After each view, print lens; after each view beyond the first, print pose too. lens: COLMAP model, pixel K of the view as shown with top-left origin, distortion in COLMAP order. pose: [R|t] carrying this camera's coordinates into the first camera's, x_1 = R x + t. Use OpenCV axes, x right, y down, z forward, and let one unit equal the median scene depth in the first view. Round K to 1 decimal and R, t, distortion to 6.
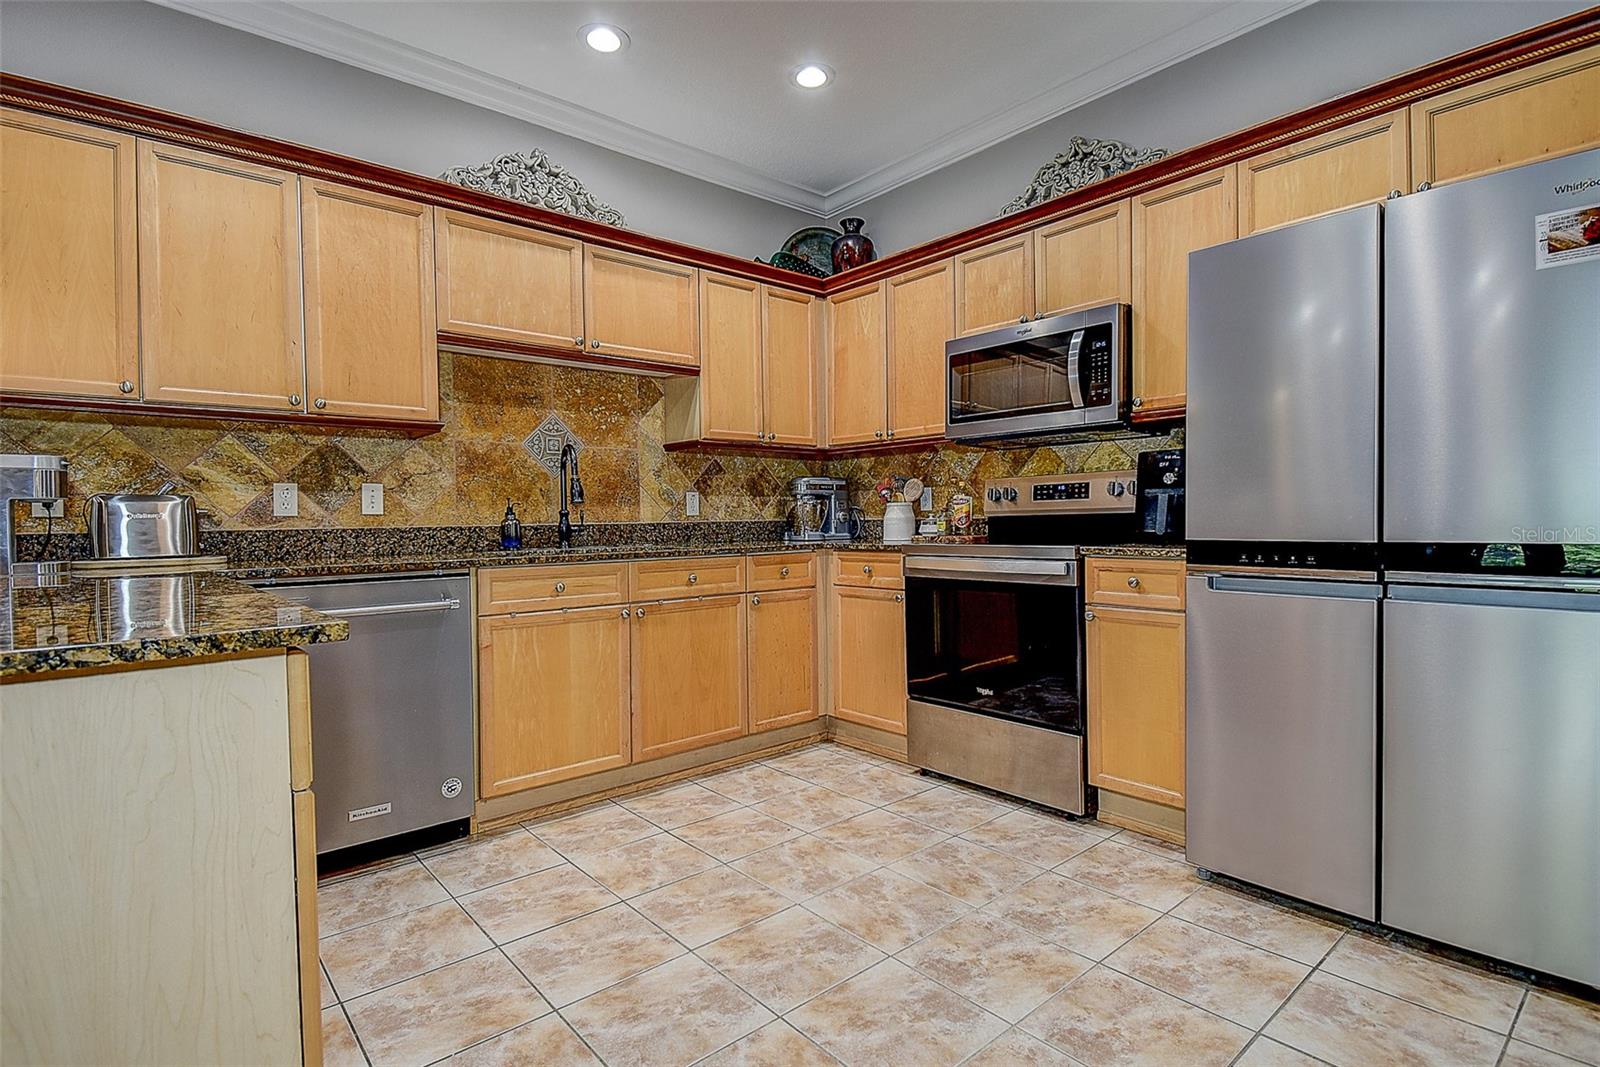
lens RADIAL K [[782.1, 0, 799.3], [0, 782.1, 532.5], [0, 0, 1]] dist [0.026430, -0.021550]
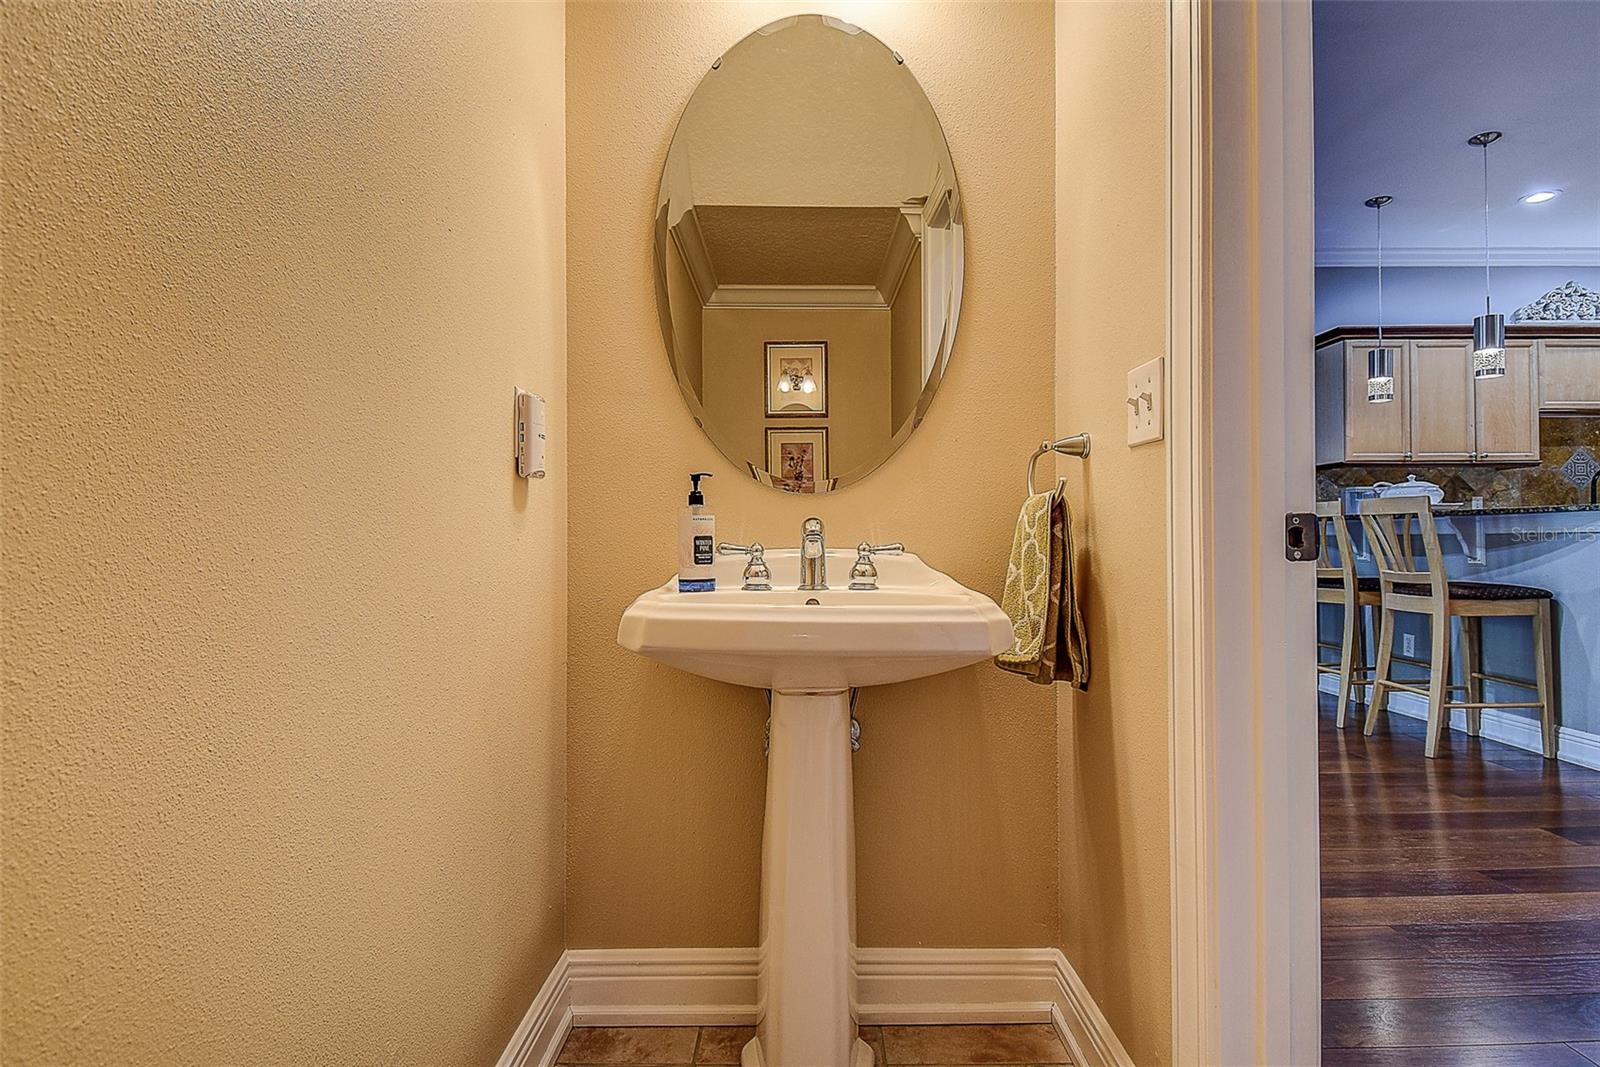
lens RADIAL K [[782.1, 0, 844.1], [0, 782.1, 531.0], [0, 0, 1]] dist [0.026430, -0.021550]
pose [[0.760020, 0.004190, -0.649886, -0.462978], [-0.016187, 0.999791, -0.012484, 0.059782], [0.649698, 0.020007, 0.759929, -1.260518]]
